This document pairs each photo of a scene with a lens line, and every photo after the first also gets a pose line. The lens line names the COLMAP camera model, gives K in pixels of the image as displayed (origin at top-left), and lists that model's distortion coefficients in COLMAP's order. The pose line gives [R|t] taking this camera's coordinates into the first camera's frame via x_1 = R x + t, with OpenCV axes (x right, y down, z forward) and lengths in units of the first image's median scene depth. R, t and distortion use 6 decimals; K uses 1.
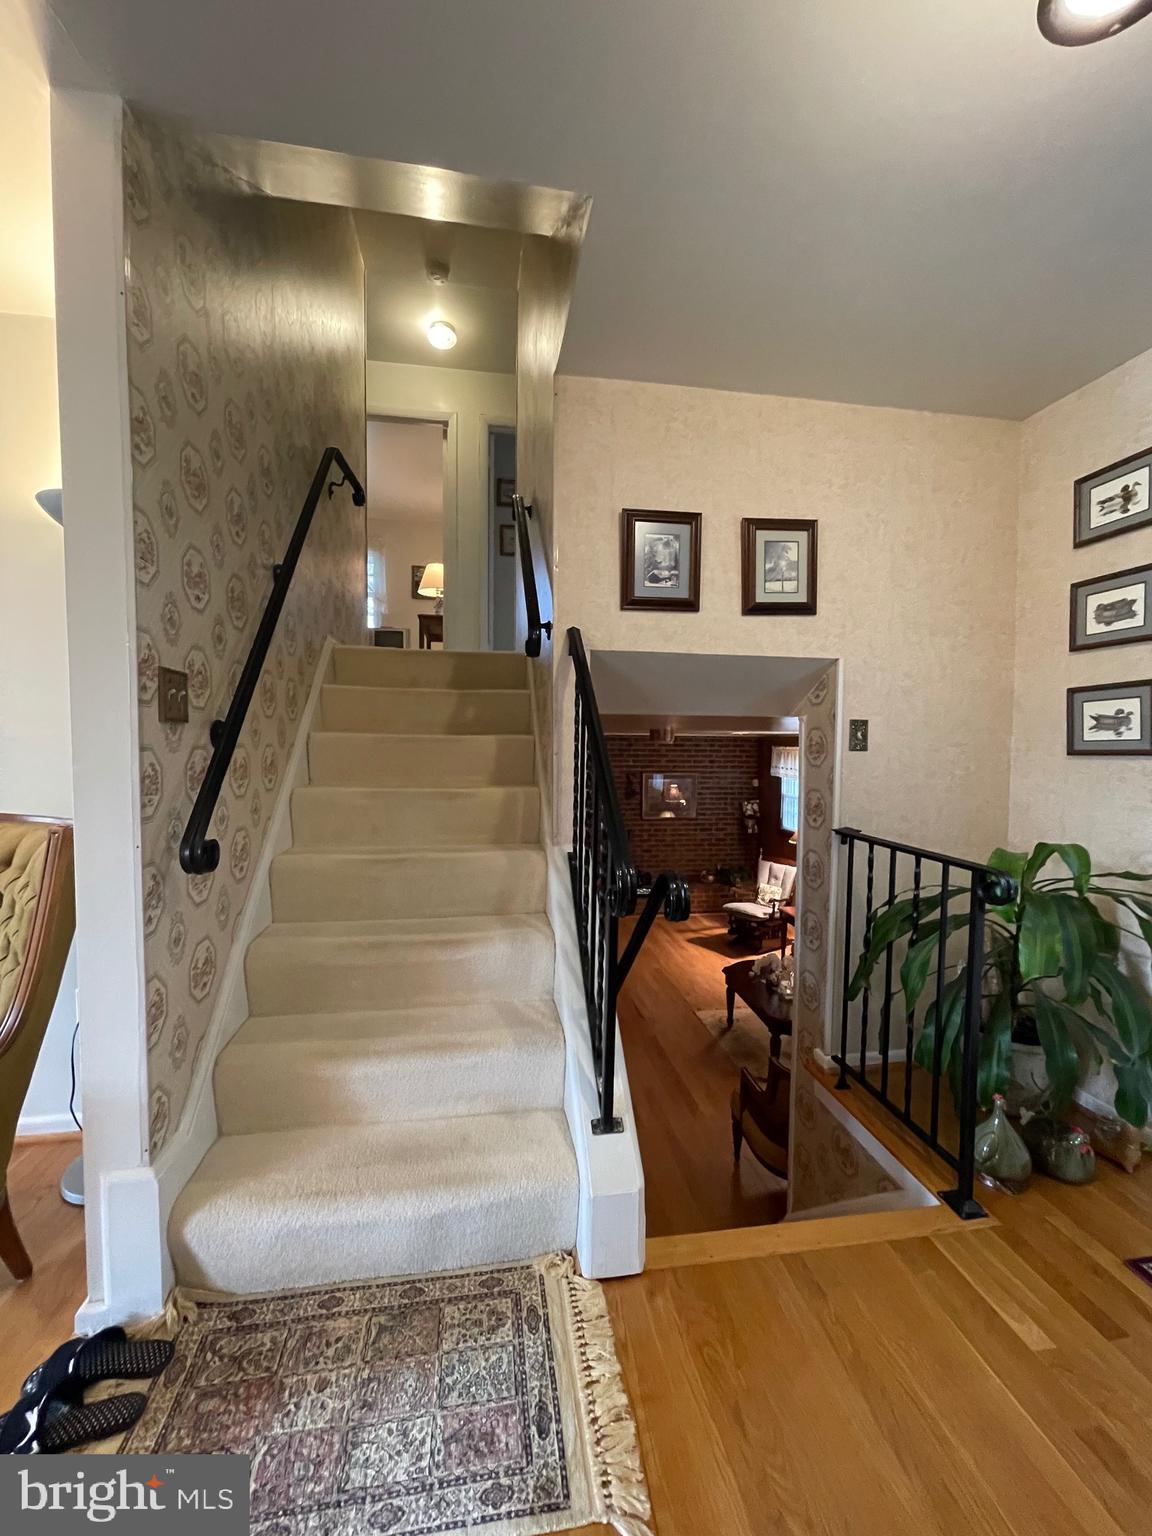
lens RADIAL K [[616.2, 0, 581.0], [0, 616.2, 763.6], [0, 0, 1]] dist [-0.002398, -0.000134]
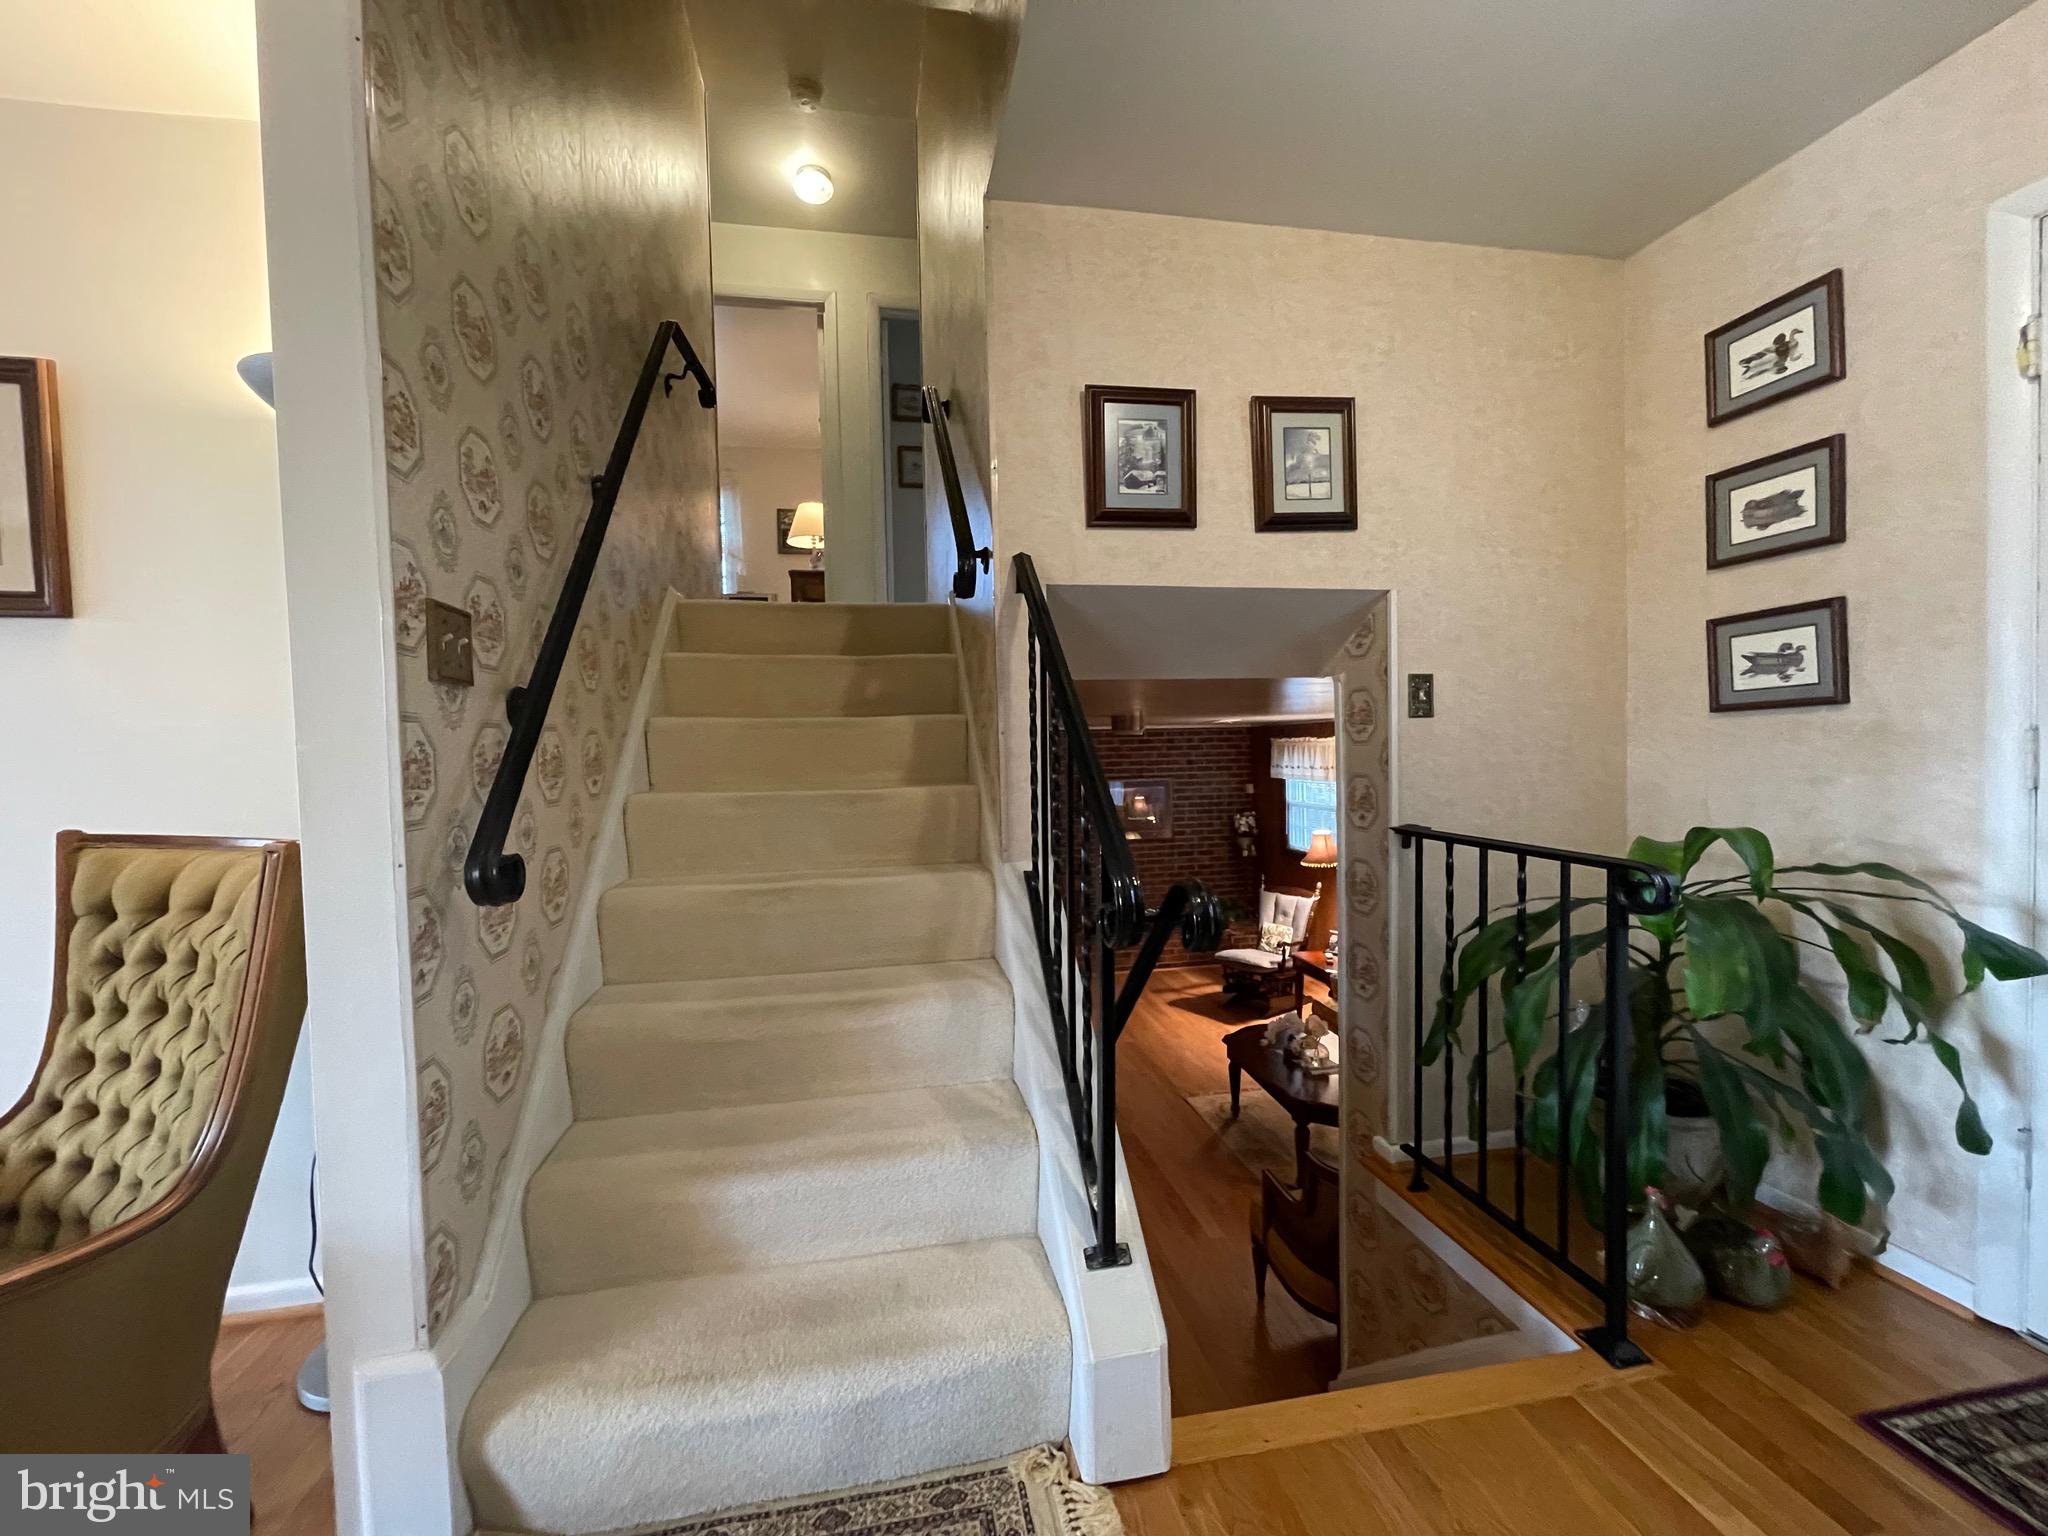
lens RADIAL K [[821.7, 0, 1026.7], [0, 821.7, 767.6], [0, 0, 1]] dist [-0.002398, -0.000134]
pose [[0.999204, -0.032170, 0.023603, -0.036873], [0.032456, 0.999403, -0.011824, 0.036762], [-0.023208, 0.012581, 0.999651, 0.058027]]
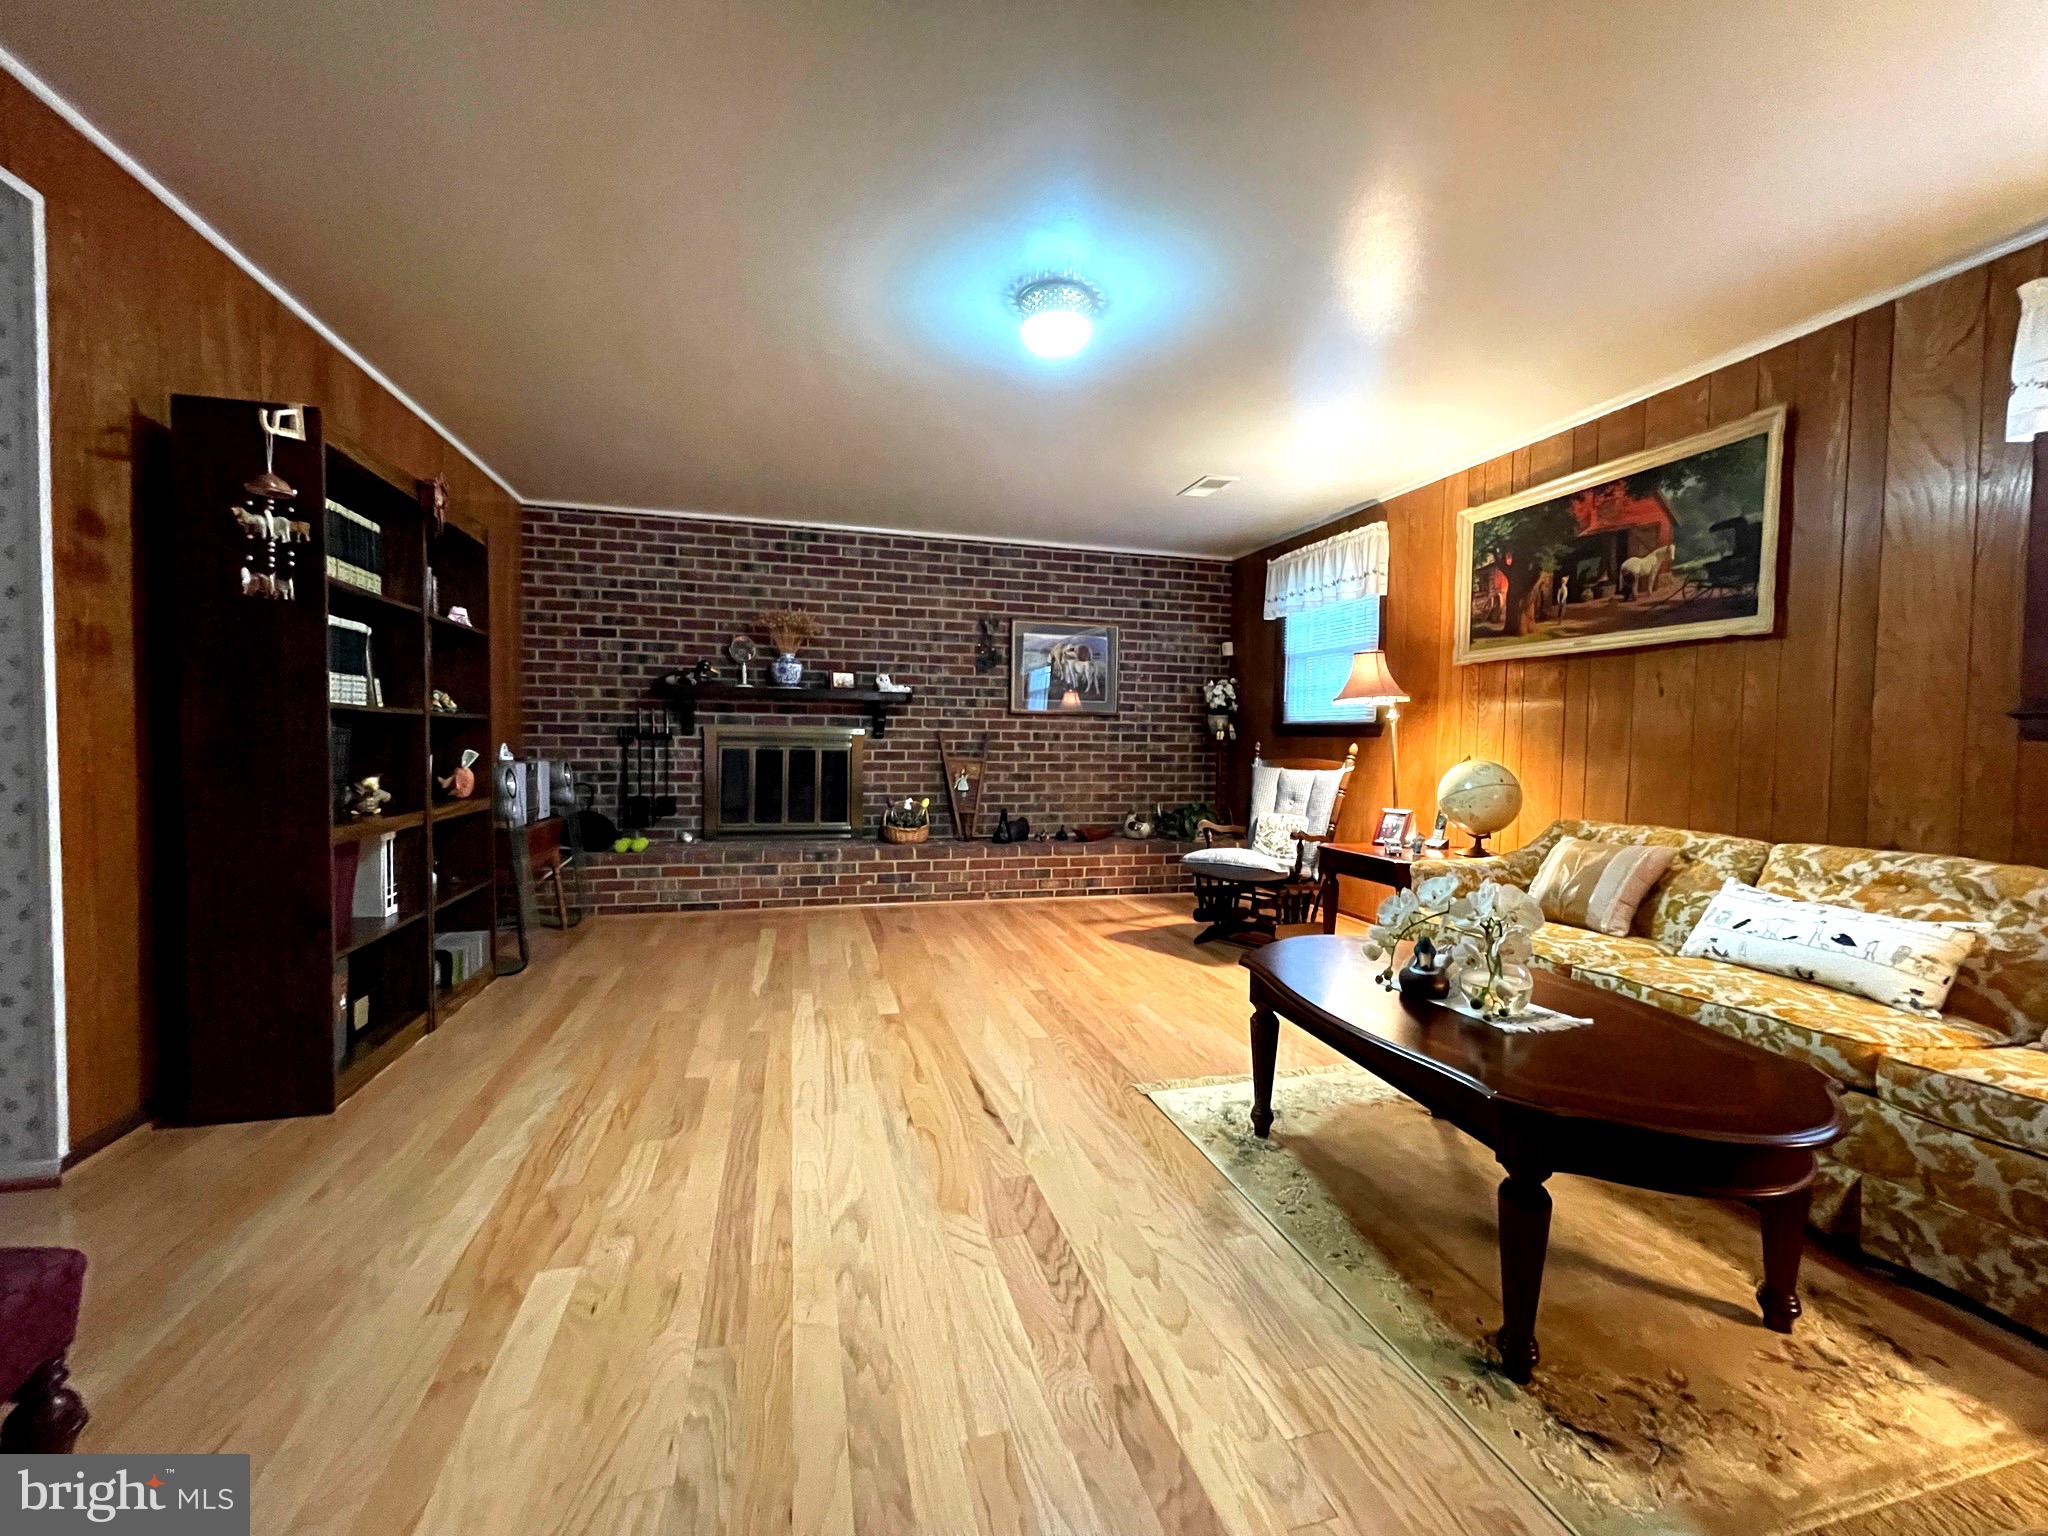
lens RADIAL K [[821.7, 0, 1020.6], [0, 821.7, 769.2], [0, 0, 1]] dist [-0.002398, -0.000134]
pose [[0.995116, 0.002618, 0.098678, 0.164963], [-0.003240, 0.999976, 0.006135, 0.531537], [-0.098660, -0.006425, 0.995100, 1.332142]]
